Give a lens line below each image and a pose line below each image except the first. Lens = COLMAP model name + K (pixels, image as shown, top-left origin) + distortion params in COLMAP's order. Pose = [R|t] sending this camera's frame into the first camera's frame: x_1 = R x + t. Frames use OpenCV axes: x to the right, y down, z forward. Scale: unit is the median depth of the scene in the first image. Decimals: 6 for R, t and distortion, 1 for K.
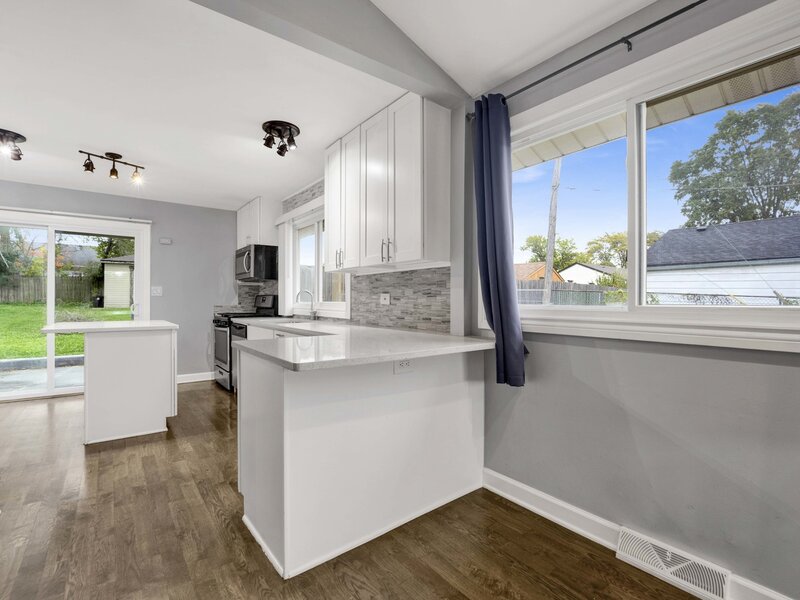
lens RADIAL K [[380.7, 0, 399.9], [0, 380.7, 297.9], [0, 0, 1]] dist [-0.003843, -0.000531]
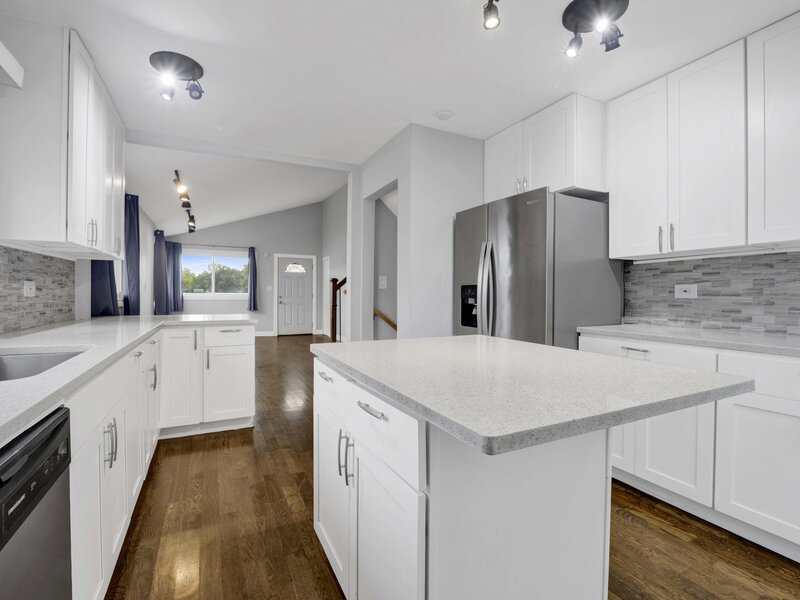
lens RADIAL K [[380.7, 0, 400.5], [0, 380.7, 295.1], [0, 0, 1]] dist [-0.003843, -0.000531]
pose [[-0.982020, -0.004767, 0.188717, -0.583865], [-0.004942, 0.999988, -0.000459, 0.007703], [-0.188712, -0.001383, -0.982031, 1.083804]]
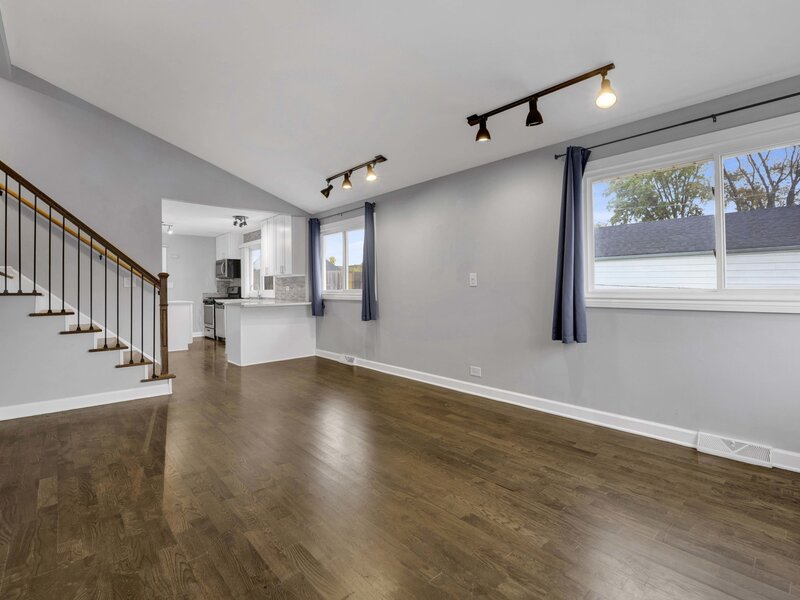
lens RADIAL K [[380.7, 0, 389.5], [0, 380.7, 286.3], [0, 0, 1]] dist [-0.003843, -0.000531]
pose [[0.998451, -0.009091, 0.054885, 0.311540], [0.009044, 0.999958, 0.001106, -0.004277], [-0.054893, -0.000608, 0.998492, -0.920909]]
